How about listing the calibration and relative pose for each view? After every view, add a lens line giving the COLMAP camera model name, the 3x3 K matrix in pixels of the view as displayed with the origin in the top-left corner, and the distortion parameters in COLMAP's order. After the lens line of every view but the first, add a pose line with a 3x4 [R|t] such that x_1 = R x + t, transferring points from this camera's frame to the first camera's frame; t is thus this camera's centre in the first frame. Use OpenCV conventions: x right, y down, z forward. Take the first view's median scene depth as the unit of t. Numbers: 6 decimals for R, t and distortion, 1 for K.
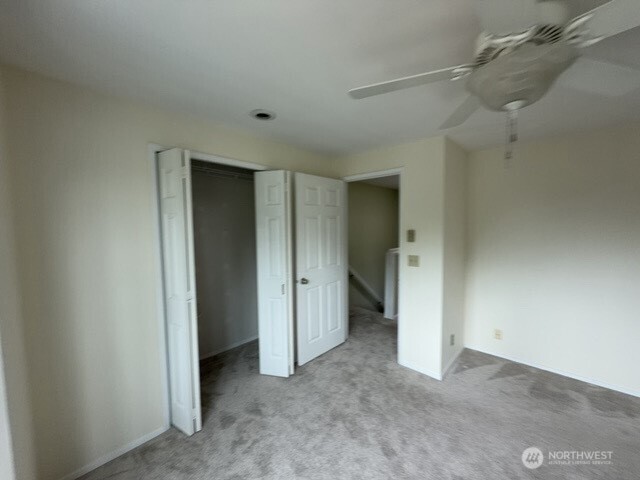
lens RADIAL K [[253.7, 0, 322.9], [0, 253.7, 241.0], [0, 0, 1]] dist [-0.001220, 0.000472]
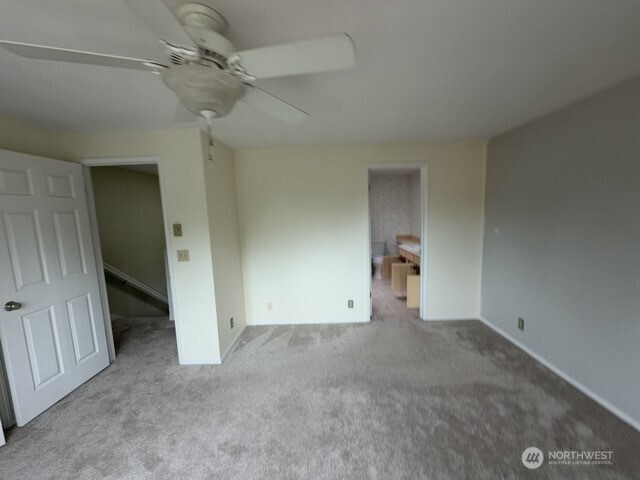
lens RADIAL K [[253.7, 0, 320.6], [0, 253.7, 241.0], [0, 0, 1]] dist [-0.001220, 0.000472]
pose [[0.745775, -0.096771, 0.659132, 0.123080], [0.074495, 0.995302, 0.061838, 0.002508], [-0.662019, 0.002985, 0.749481, -0.076175]]
